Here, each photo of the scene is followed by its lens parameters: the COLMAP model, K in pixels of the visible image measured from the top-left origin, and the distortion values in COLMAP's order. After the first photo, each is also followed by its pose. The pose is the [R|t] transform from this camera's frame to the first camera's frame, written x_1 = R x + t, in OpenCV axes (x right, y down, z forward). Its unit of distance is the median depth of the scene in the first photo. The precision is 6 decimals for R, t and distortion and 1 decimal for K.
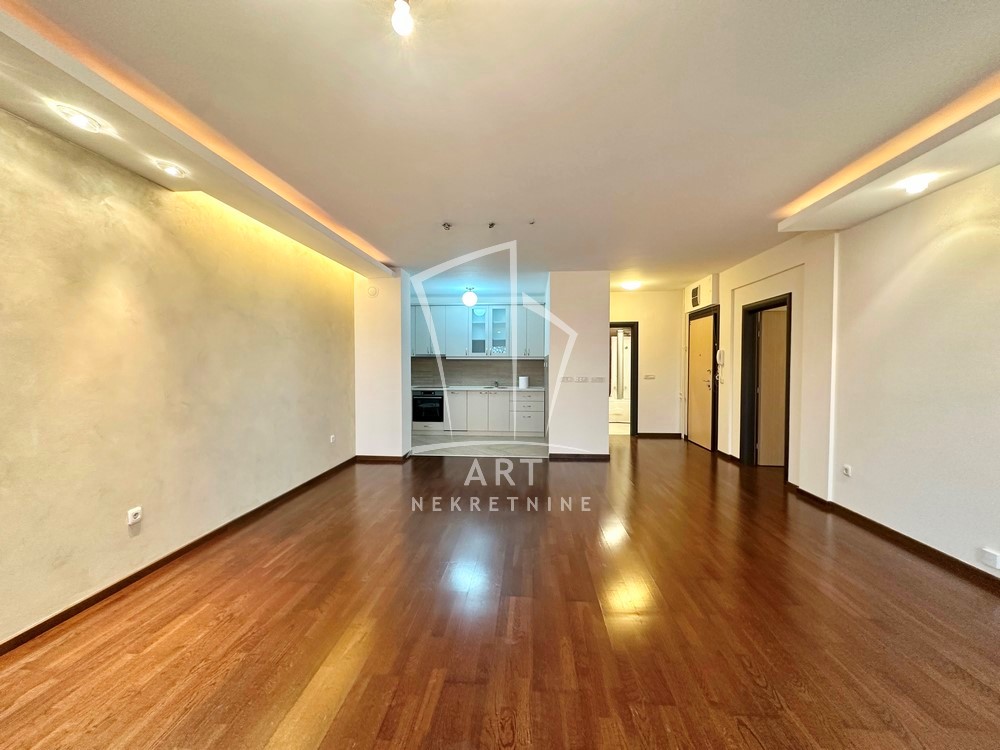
lens RADIAL K [[398.1, 0, 500.0], [0, 398.1, 375.0], [0, 0, 1]] dist [-0.000025, 0.000018]
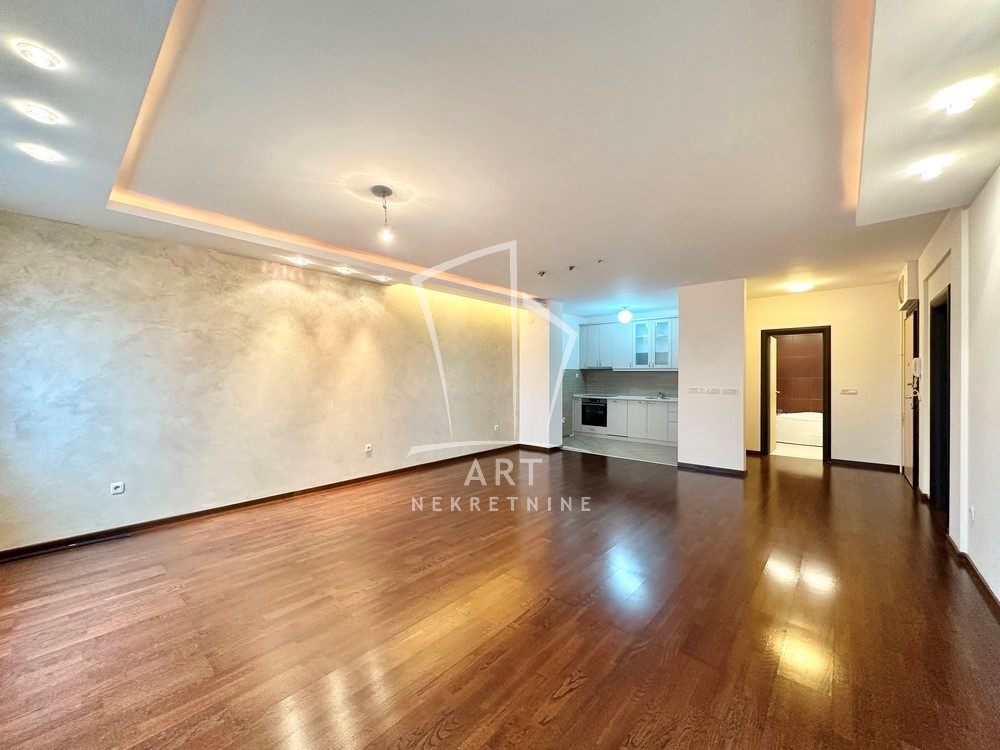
lens RADIAL K [[397.5, 0, 497.9], [0, 397.5, 372.9], [0, 0, 1]] dist [-0.000960, -0.000146]
pose [[0.801465, -0.001127, -0.598041, 0.357404], [-0.020347, 0.999368, -0.029151, 0.005779], [0.597696, 0.035531, 0.800935, -0.108781]]
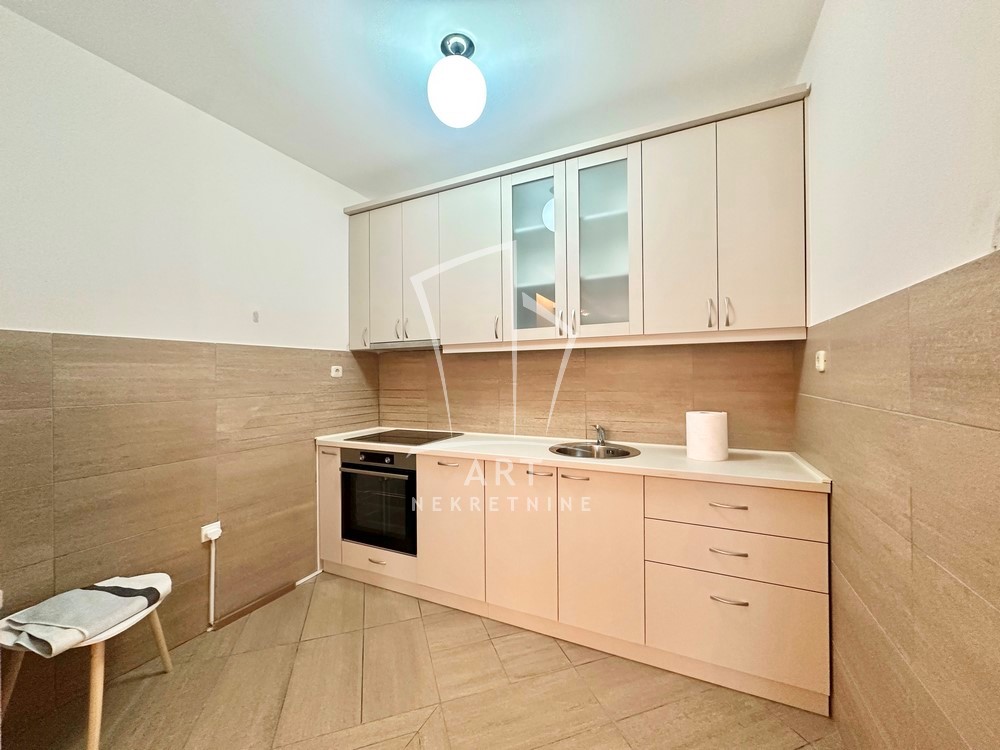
lens RADIAL K [[397.5, 0, 497.9], [0, 397.5, 372.9], [0, 0, 1]] dist [-0.000960, -0.000146]
pose [[0.929064, -0.016149, -0.369567, 0.039469], [0.003776, 0.999409, -0.034179, -0.016347], [0.369900, 0.030359, 0.928575, 0.931896]]
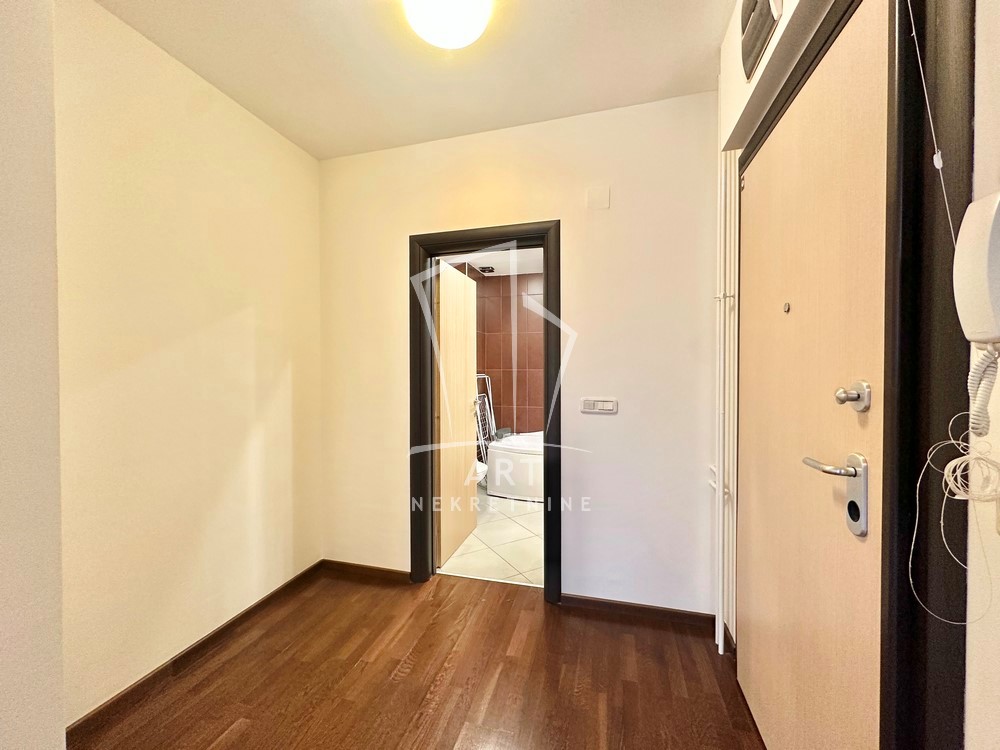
lens RADIAL K [[397.5, 0, 497.9], [0, 397.5, 372.9], [0, 0, 1]] dist [-0.000960, -0.000146]
pose [[0.979800, -0.000676, -0.199977, 0.450656], [-0.004355, 0.999685, -0.024713, -0.015187], [0.199931, 0.025085, 0.979489, 0.869707]]
